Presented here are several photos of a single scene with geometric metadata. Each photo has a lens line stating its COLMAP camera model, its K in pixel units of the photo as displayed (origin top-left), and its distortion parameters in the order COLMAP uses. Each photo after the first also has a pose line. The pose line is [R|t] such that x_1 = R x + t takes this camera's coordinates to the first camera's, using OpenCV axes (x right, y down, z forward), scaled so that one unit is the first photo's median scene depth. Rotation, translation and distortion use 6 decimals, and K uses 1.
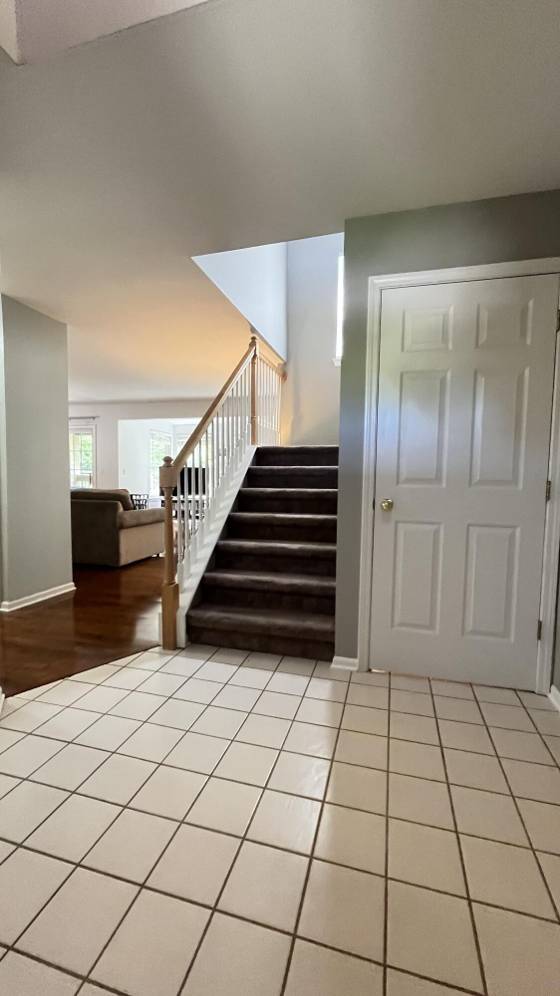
lens RADIAL K [[407.2, 0, 279.7], [0, 407.2, 506.7], [0, 0, 1]] dist [0.003059, 0.000174]
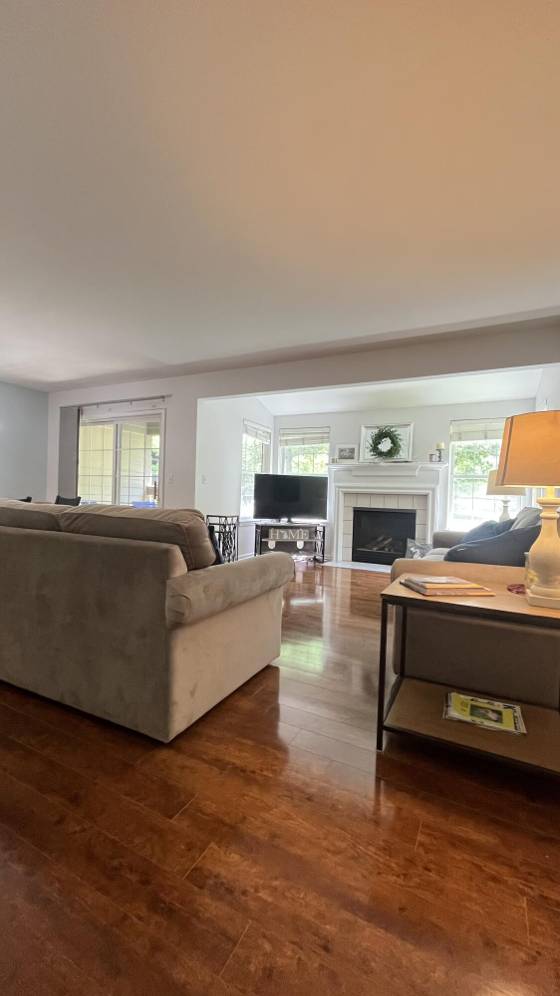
lens RADIAL K [[407.2, 0, 277.4], [0, 407.2, 500.6], [0, 0, 1]] dist [0.003059, 0.000174]
pose [[0.980835, 0.016193, -0.194169, -0.145346], [-0.028288, 0.997816, -0.059683, -0.018573], [0.192778, 0.064032, 0.979151, 0.402241]]
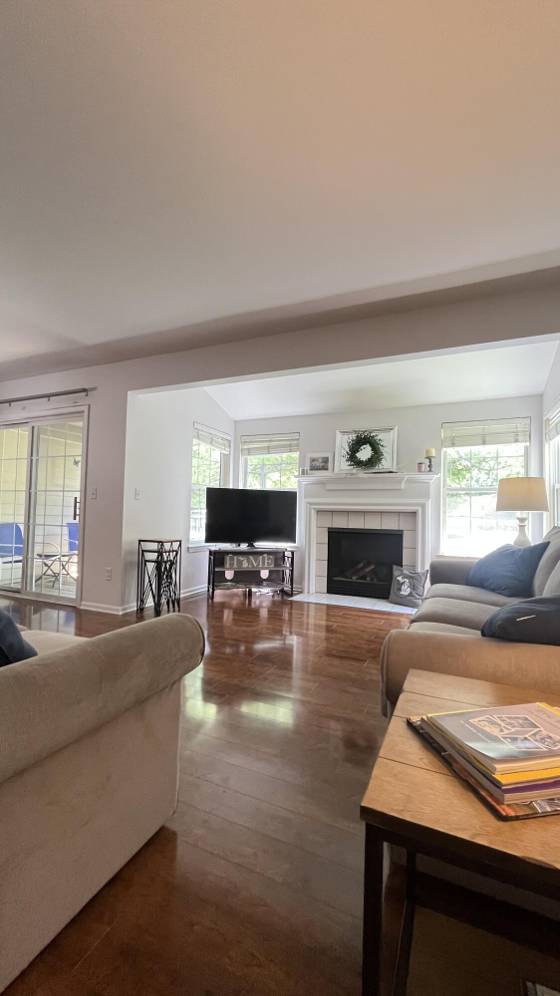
lens RADIAL K [[407.2, 0, 279.1], [0, 407.2, 498.3], [0, 0, 1]] dist [0.003059, 0.000174]
pose [[0.989425, 0.000843, -0.145045, -0.137096], [-0.017793, 0.993136, -0.115605, -0.026739], [0.143952, 0.116963, 0.982648, 0.539786]]
